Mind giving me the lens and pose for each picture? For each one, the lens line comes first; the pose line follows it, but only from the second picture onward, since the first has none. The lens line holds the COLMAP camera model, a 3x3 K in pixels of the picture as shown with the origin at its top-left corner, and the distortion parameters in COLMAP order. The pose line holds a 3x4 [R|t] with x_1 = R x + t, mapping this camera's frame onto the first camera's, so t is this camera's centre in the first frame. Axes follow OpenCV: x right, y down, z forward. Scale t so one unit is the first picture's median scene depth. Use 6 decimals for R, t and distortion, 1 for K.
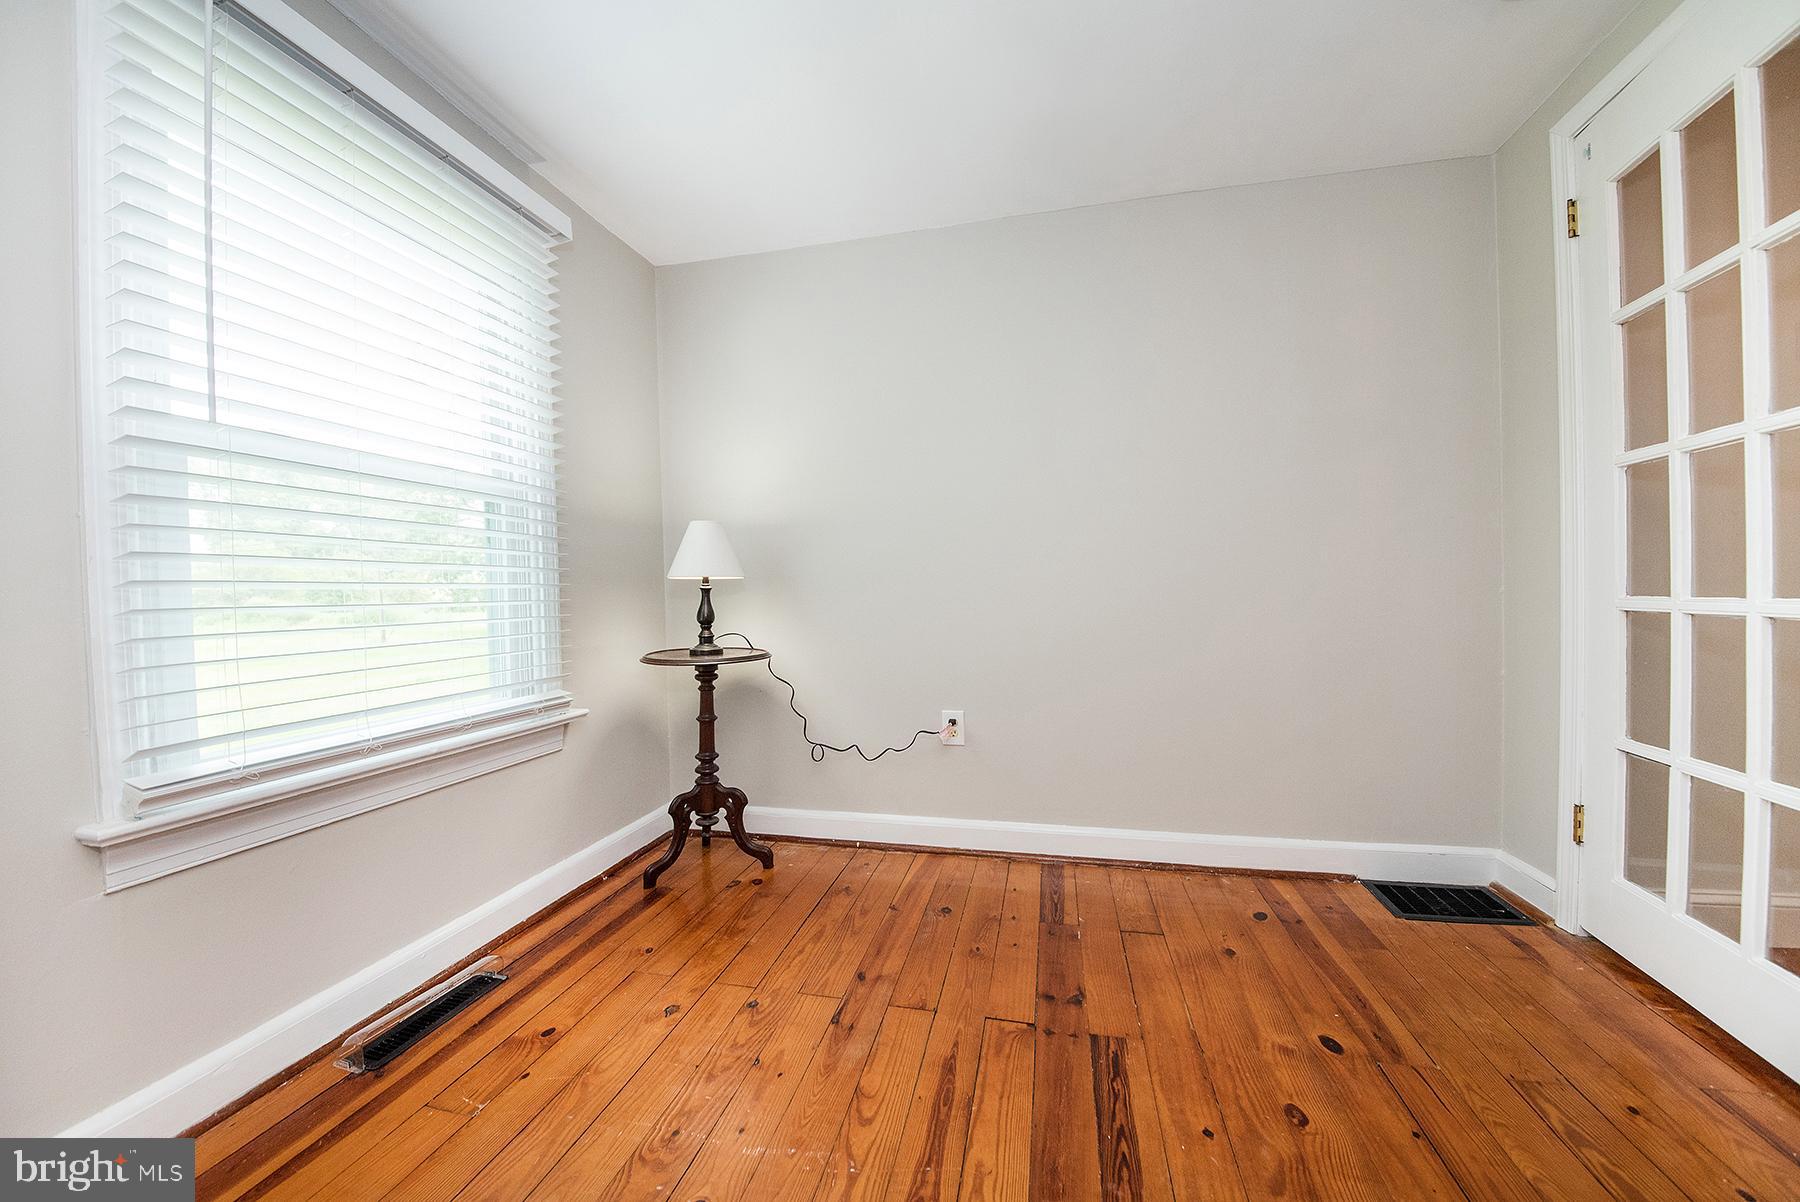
lens RADIAL K [[675.5, 0, 900.6], [0, 675.5, 607.2], [0, 0, 1]] dist [0.043425, -0.038795]
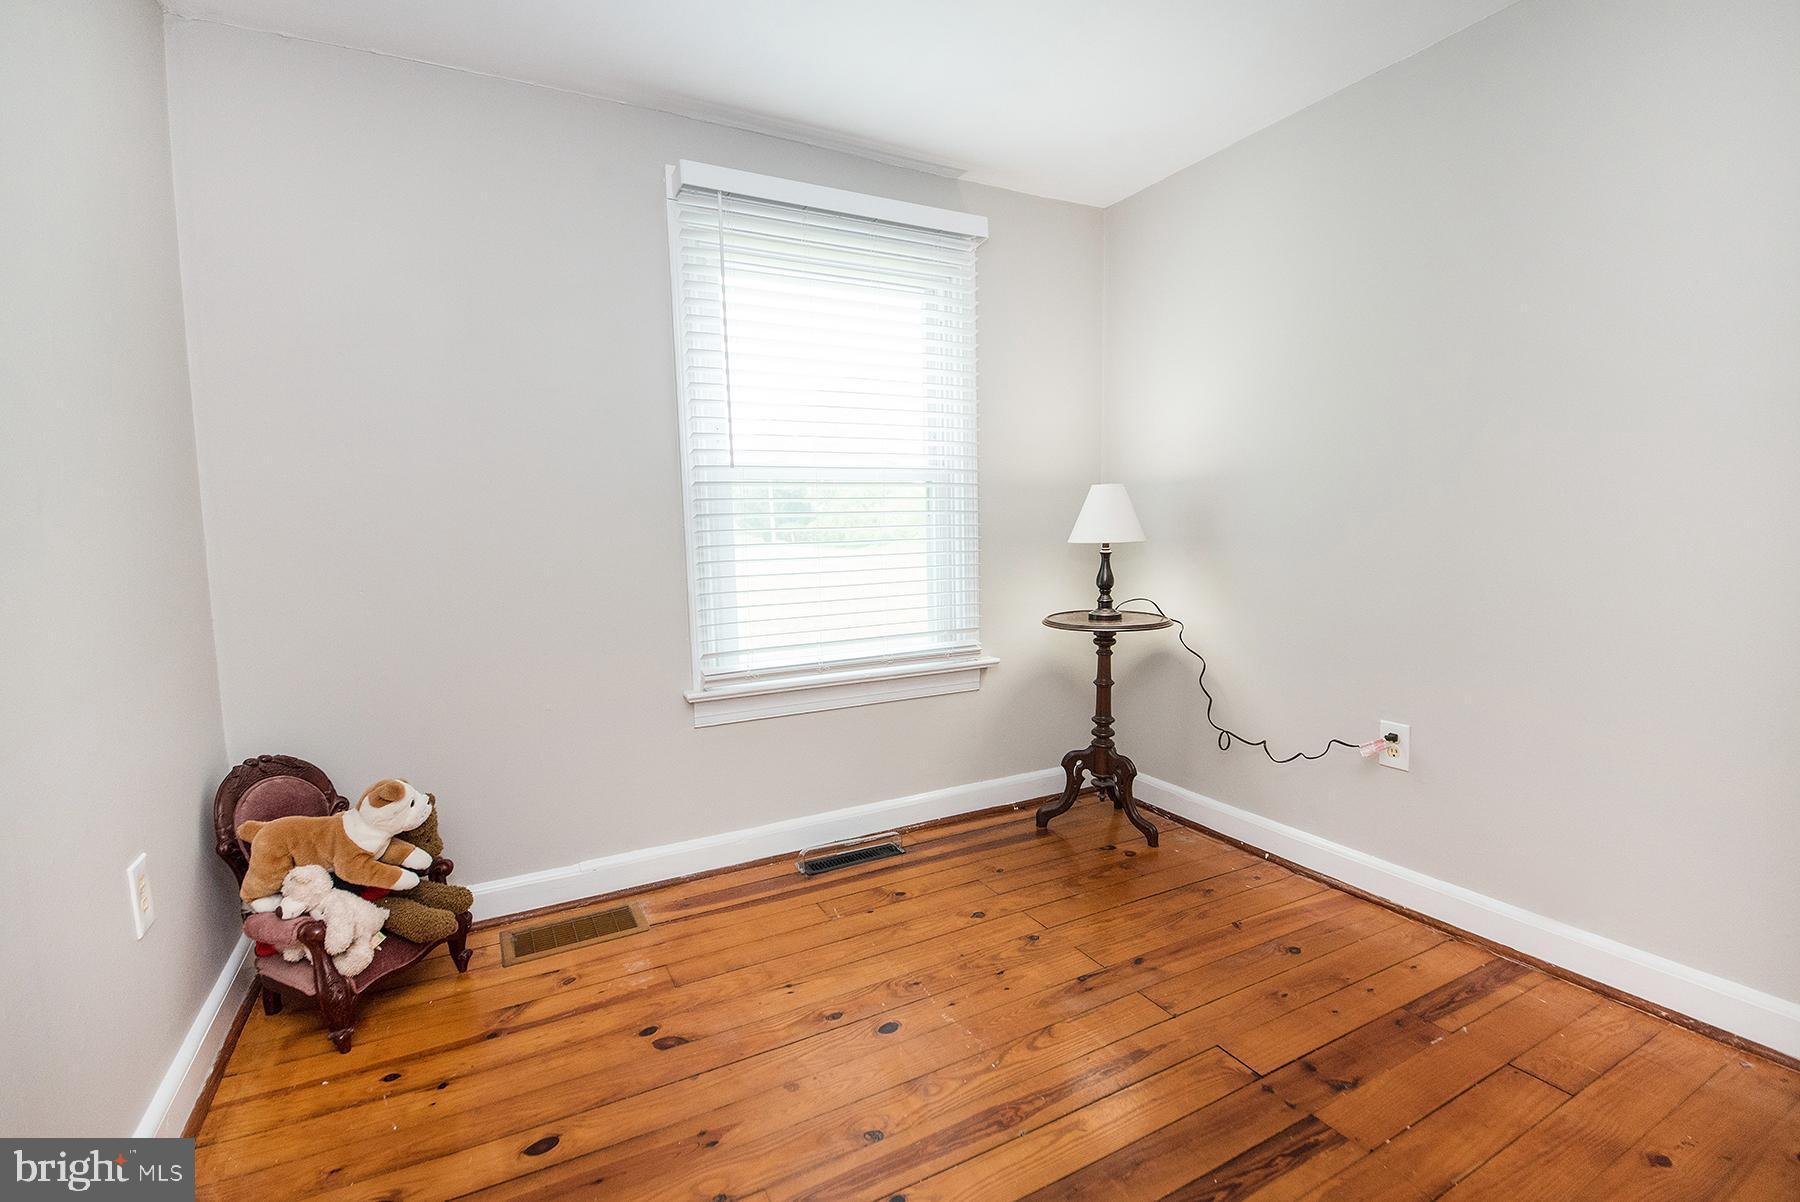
lens RADIAL K [[866.4, 0, 900.8], [0, 866.4, 607.4], [0, 0, 1]] dist [0.058664, -0.051502]
pose [[0.632961, 0.081758, -0.769855, 0.562287], [-0.003359, 0.994689, 0.102873, -0.086766], [0.774177, -0.062529, 0.629874, -0.035840]]
